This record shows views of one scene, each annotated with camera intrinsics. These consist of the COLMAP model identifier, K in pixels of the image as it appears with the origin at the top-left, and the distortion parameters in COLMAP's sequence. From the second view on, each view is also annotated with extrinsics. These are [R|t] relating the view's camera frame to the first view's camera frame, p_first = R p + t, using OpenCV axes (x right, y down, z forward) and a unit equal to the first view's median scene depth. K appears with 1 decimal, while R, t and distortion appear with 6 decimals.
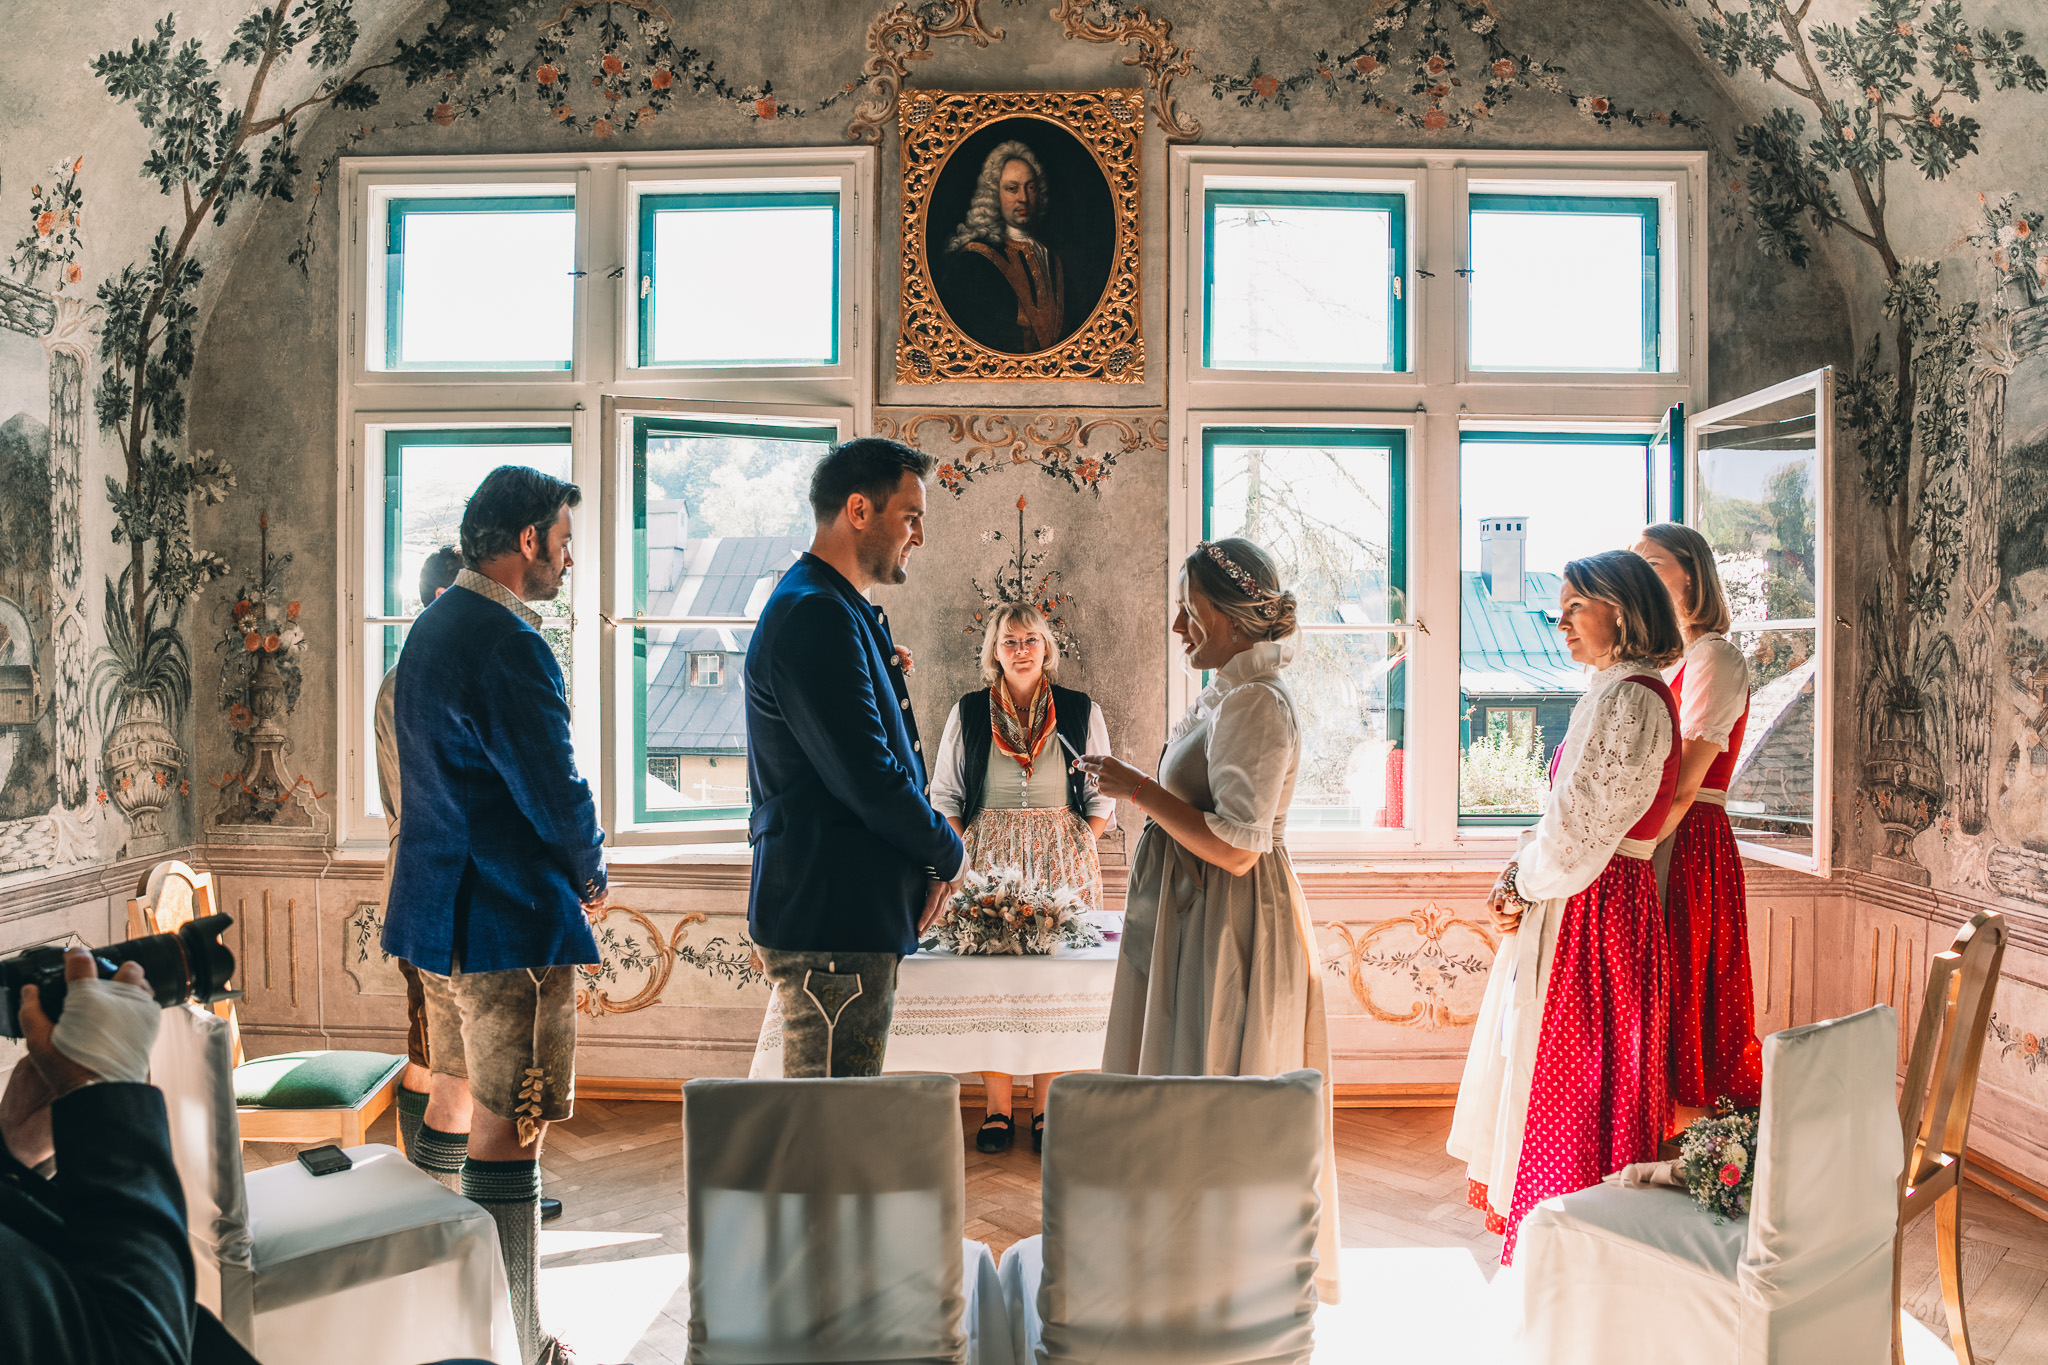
lens RADIAL K [[1299.5, 0, 1021.6], [0, 1299.5, 687.2], [0, 0, 1]] dist [-0.096960, 0.055060]
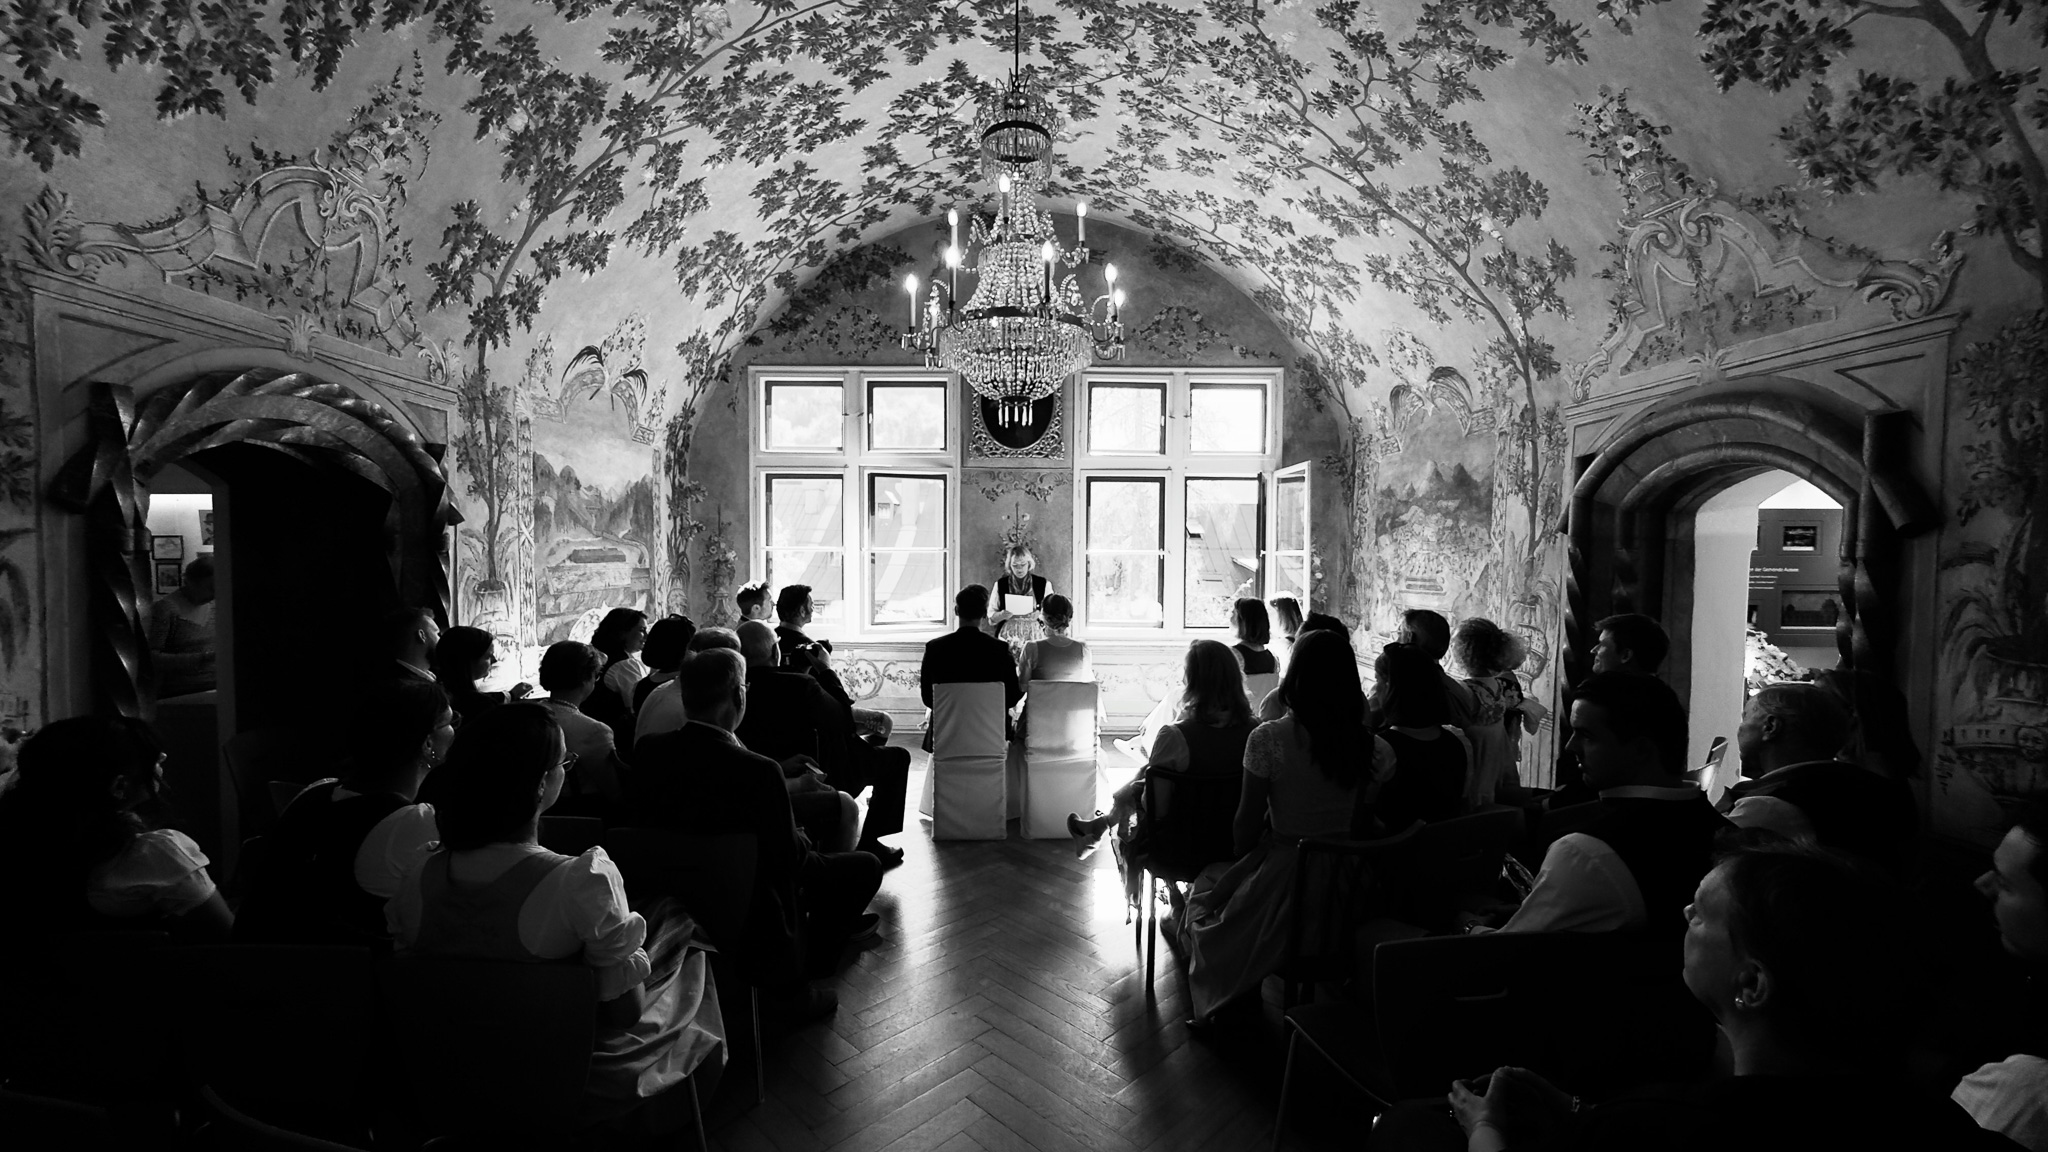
lens RADIAL K [[822.2, 0, 1021.7], [0, 822.2, 582.8], [0, 0, 1]] dist [-0.018158, 0.000412]
pose [[0.999933, 0.000948, 0.011512, -0.010039], [-0.001297, 0.999539, 0.030345, -0.035590], [-0.011478, -0.030357, 0.999473, -0.682097]]
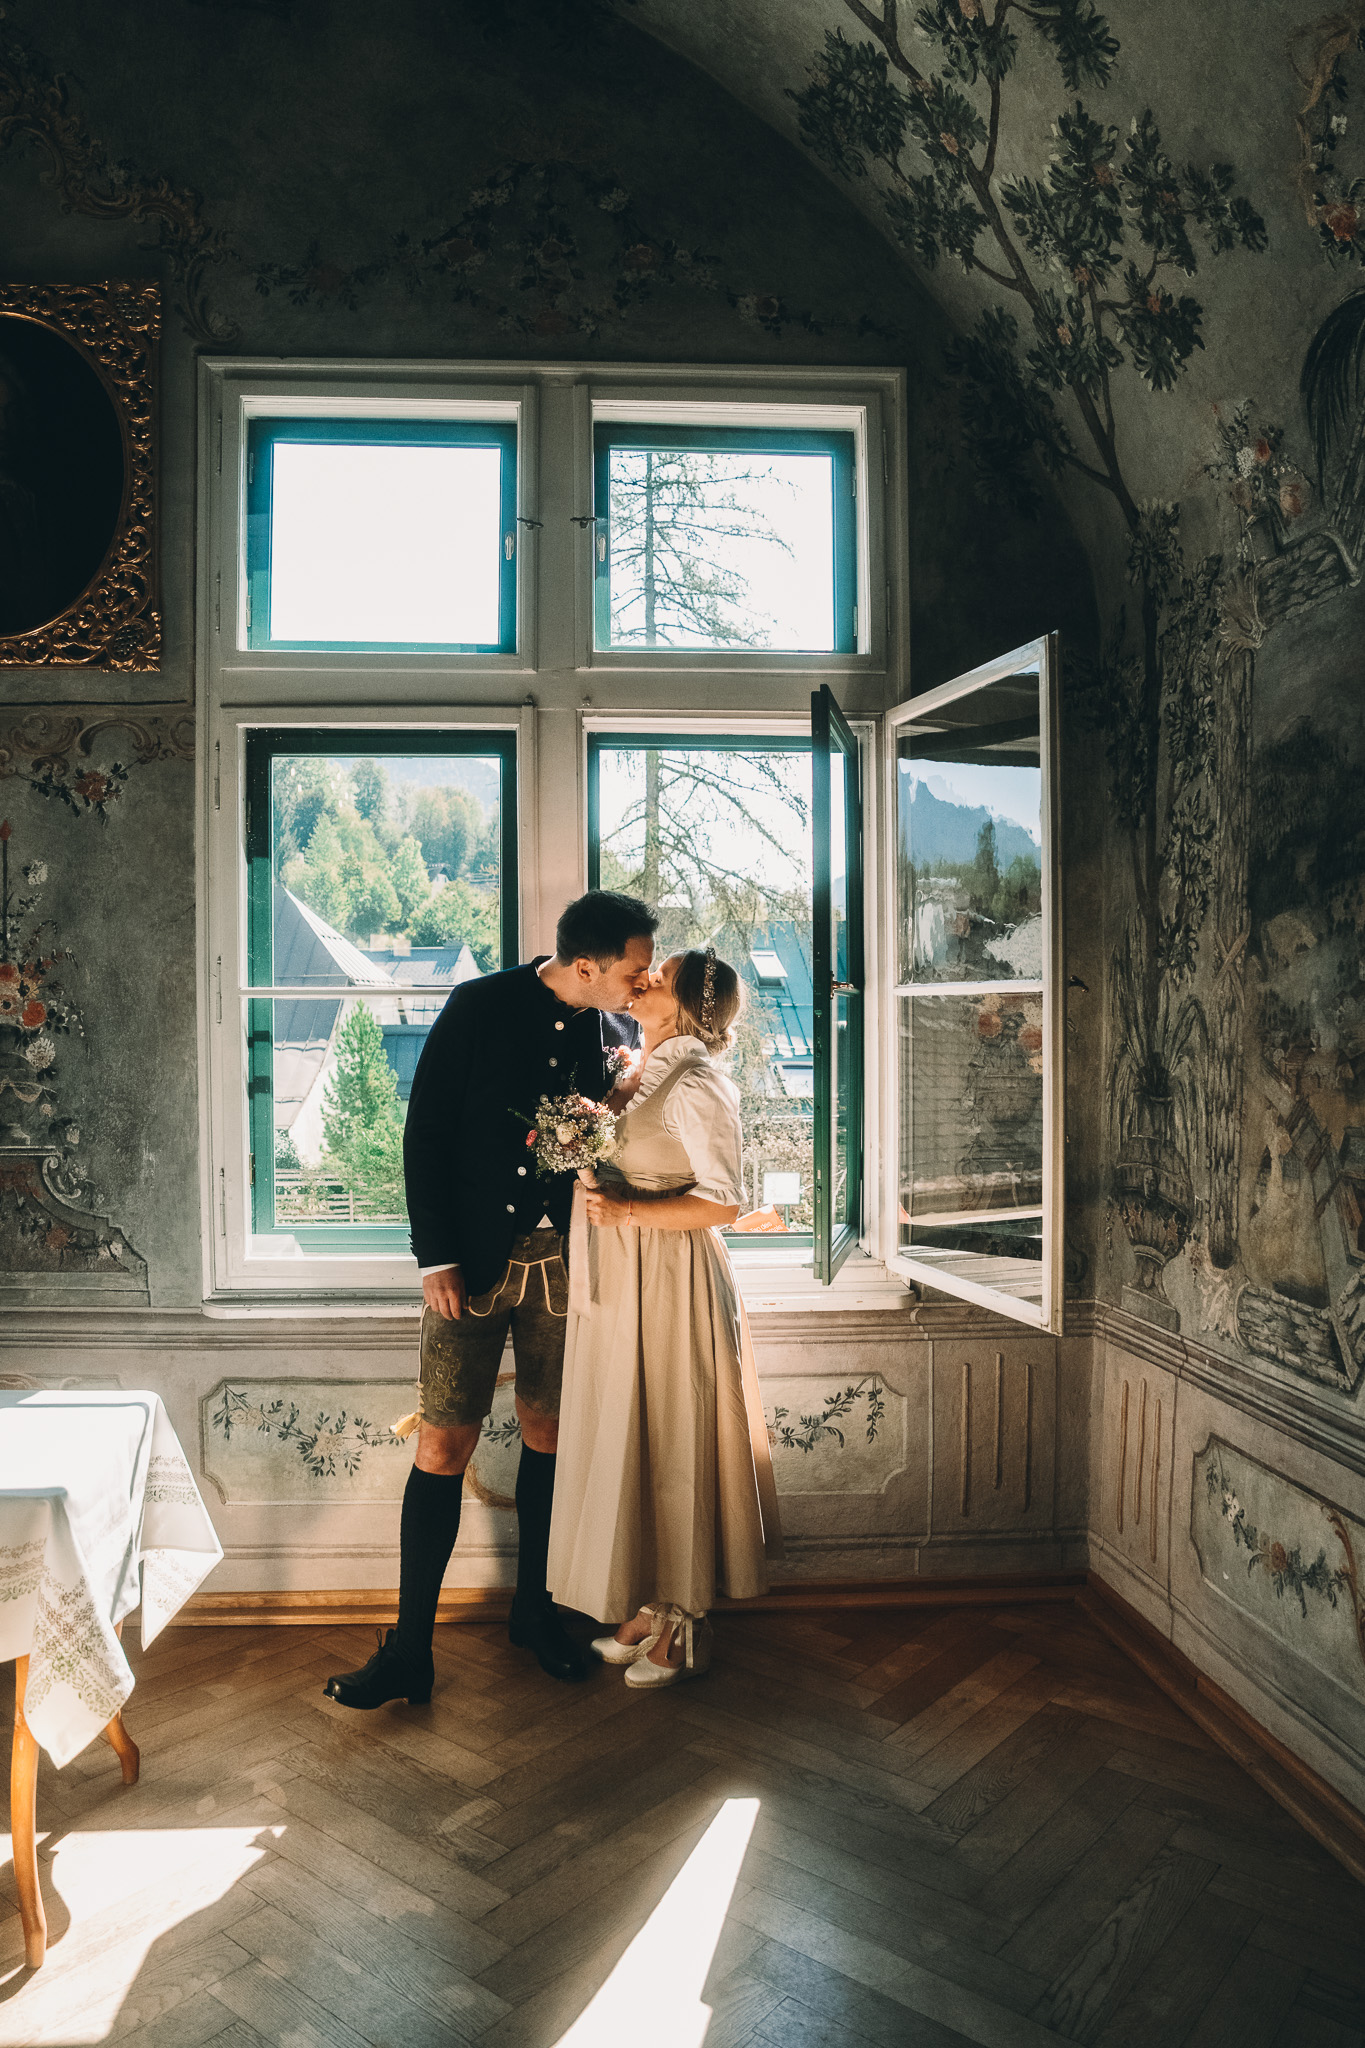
lens RADIAL K [[1299.5, 0, 612.5], [0, 1299.5, 1033.2], [0, 0, 1]] dist [-0.096960, 0.055060]
pose [[0.997481, -0.007502, 0.070537, 0.307250], [0.007500, 0.999972, 0.000289, -0.022145], [-0.070537, 0.000241, 0.997509, 0.240518]]
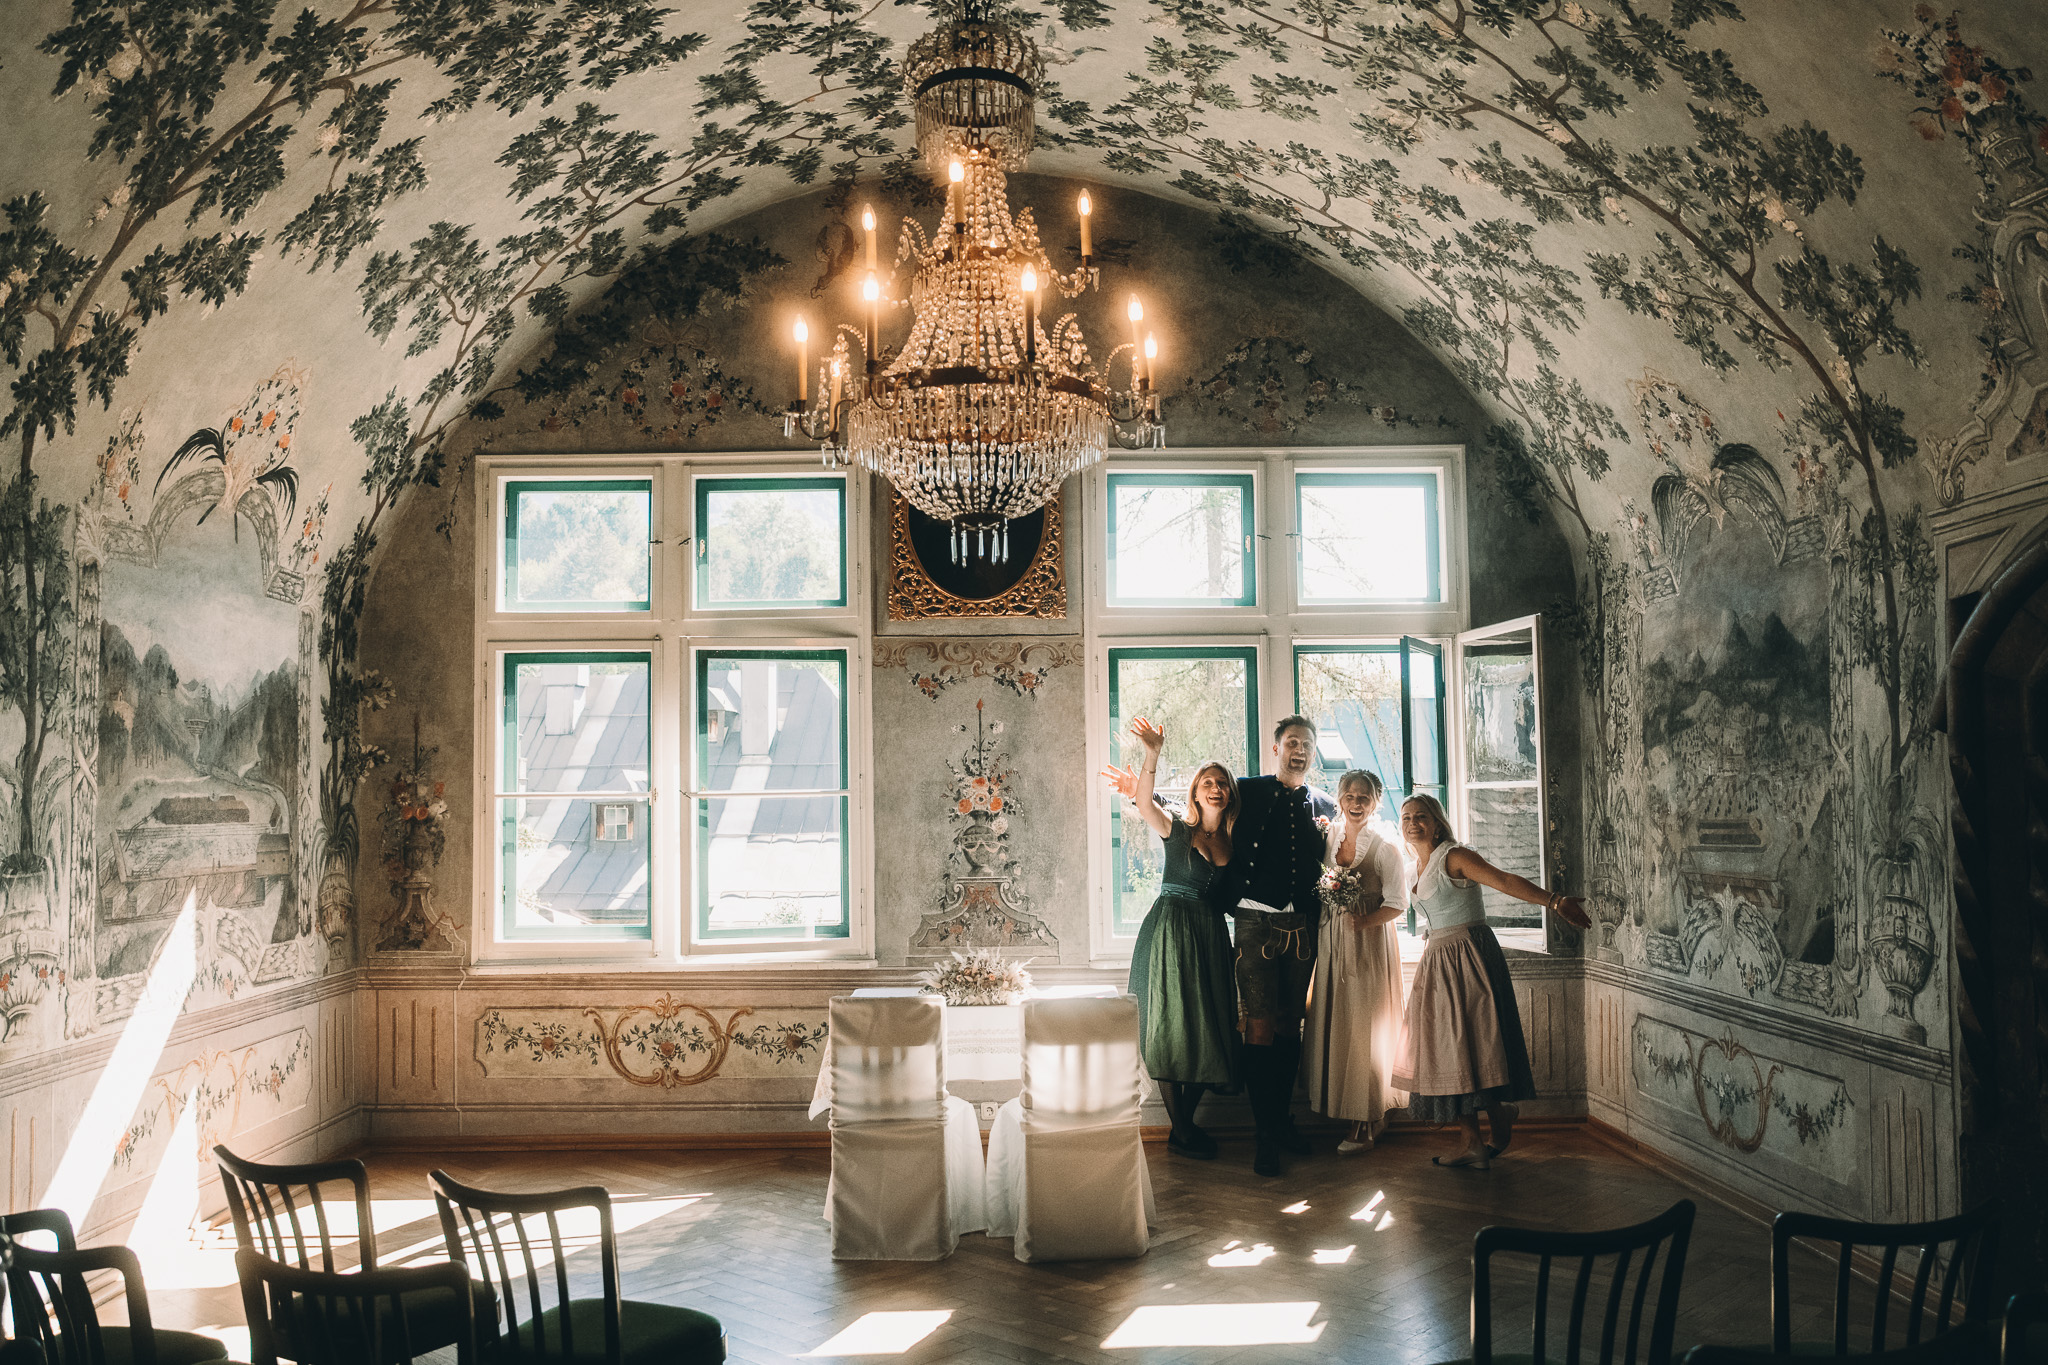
lens RADIAL K [[1742.9, 0, 1025.1], [0, 1742.9, 696.5], [0, 0, 1]] dist [-0.058665, 0.008852]
pose [[0.999186, -0.015454, 0.037266, -0.021698], [0.018197, 0.997060, -0.074427, -0.010667], [-0.036007, 0.075044, 0.996530, -0.886162]]
